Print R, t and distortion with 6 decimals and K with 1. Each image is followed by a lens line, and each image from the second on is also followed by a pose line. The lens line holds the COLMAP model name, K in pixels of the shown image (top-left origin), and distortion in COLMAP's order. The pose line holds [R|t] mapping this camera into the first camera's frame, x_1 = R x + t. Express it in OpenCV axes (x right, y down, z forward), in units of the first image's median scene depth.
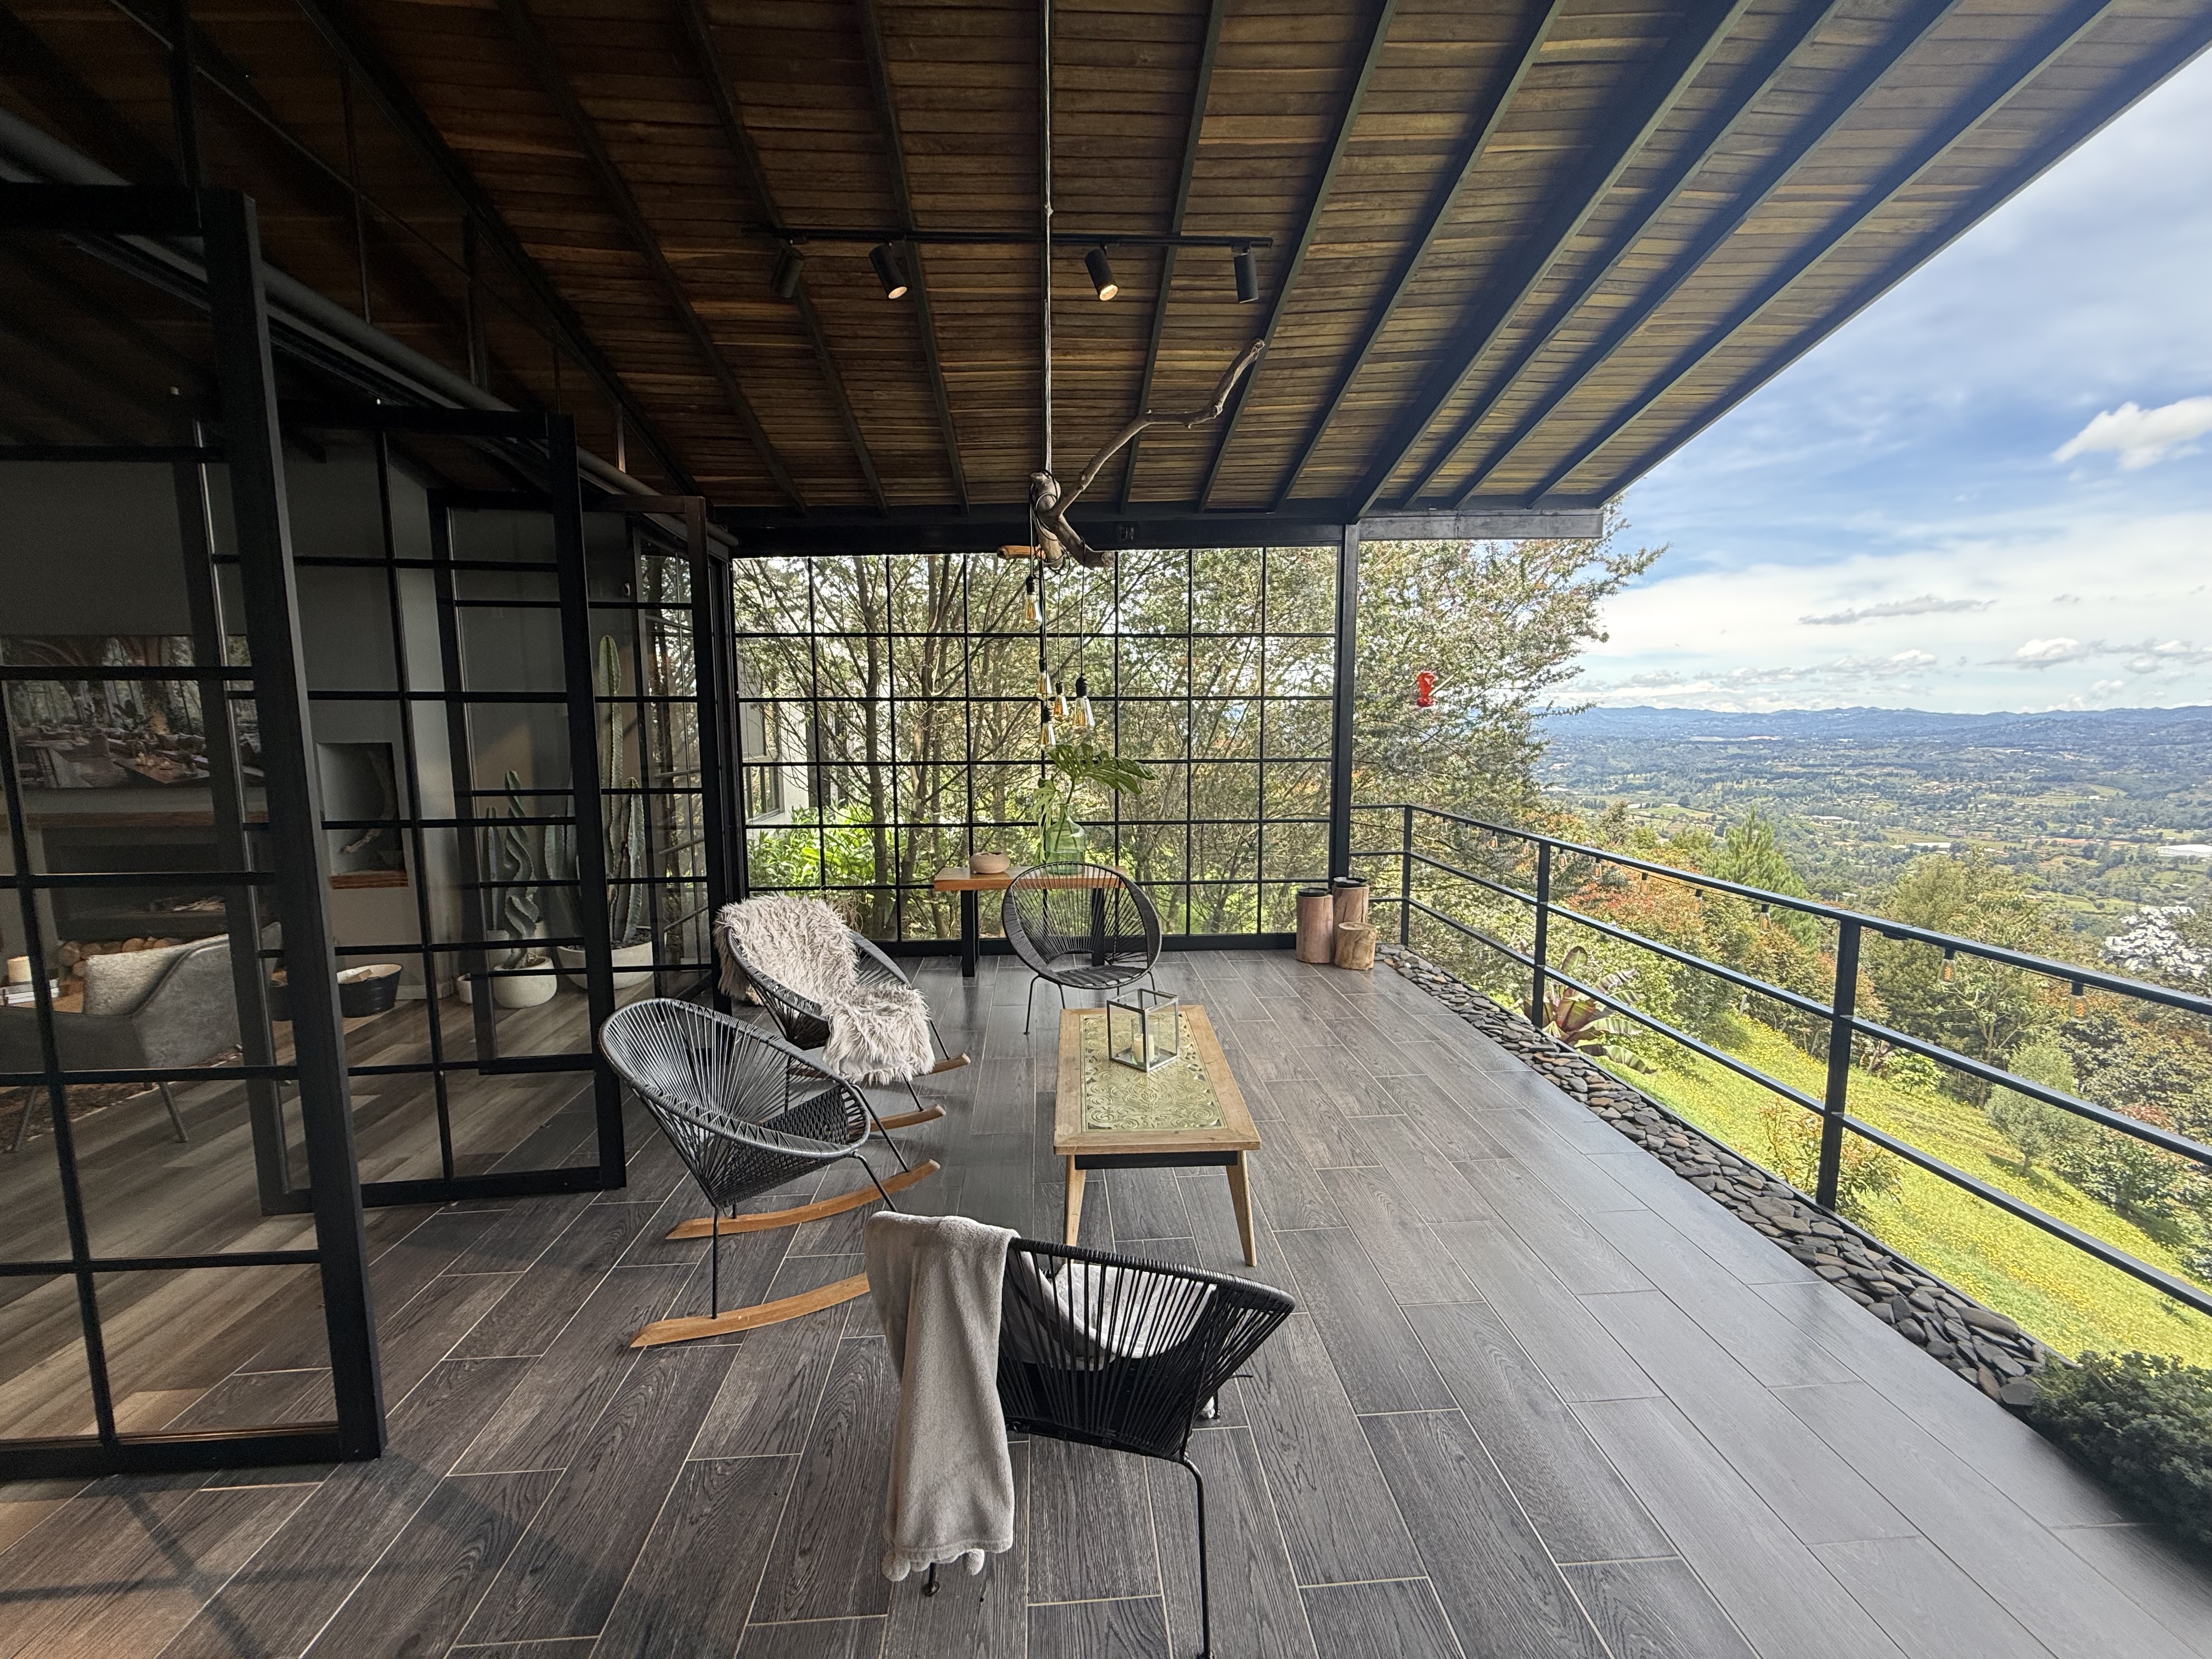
lens RADIAL K [[880.1, 0, 1097.2], [0, 880.1, 820.1], [0, 0, 1]] dist [0.000792, 0.000125]
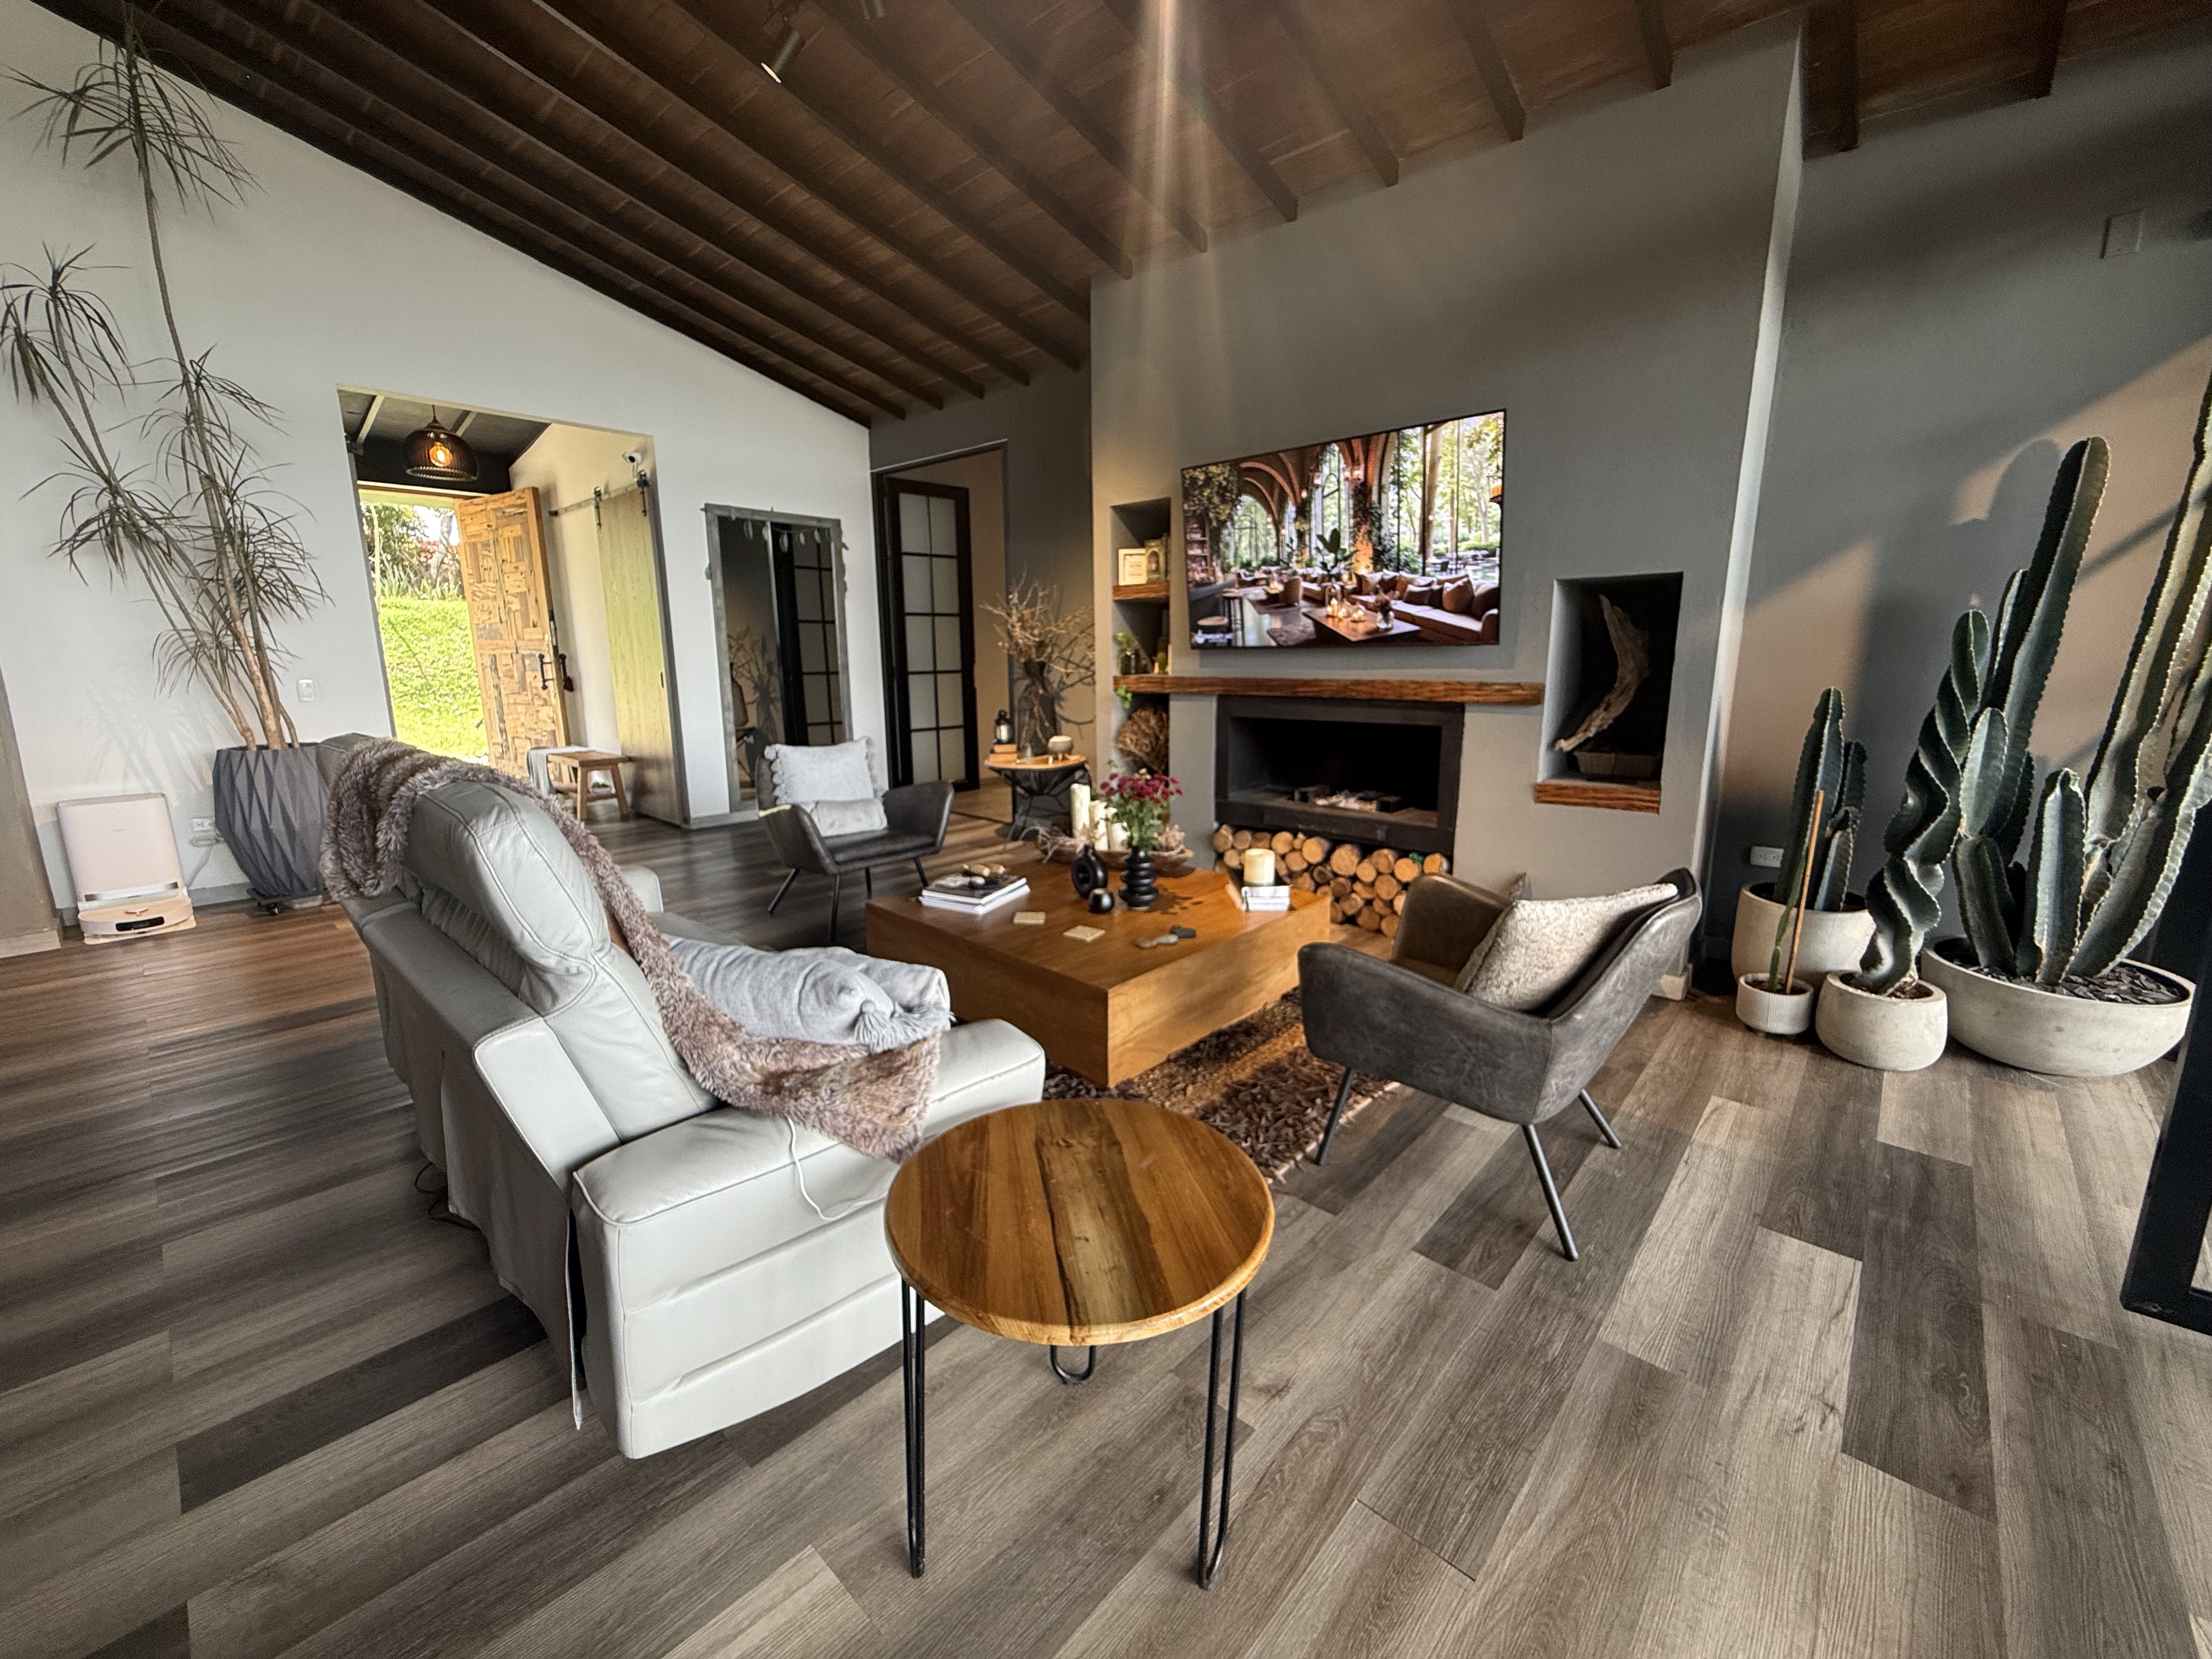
lens RADIAL K [[880.1, 0, 1105.2], [0, 880.1, 830.9], [0, 0, 1]] dist [0.000792, 0.000125]
pose [[0.689821, 0.148178, -0.708653, -0.647453], [-0.086062, 0.988674, 0.122955, 0.047255], [0.718846, -0.023828, 0.694761, 0.311730]]
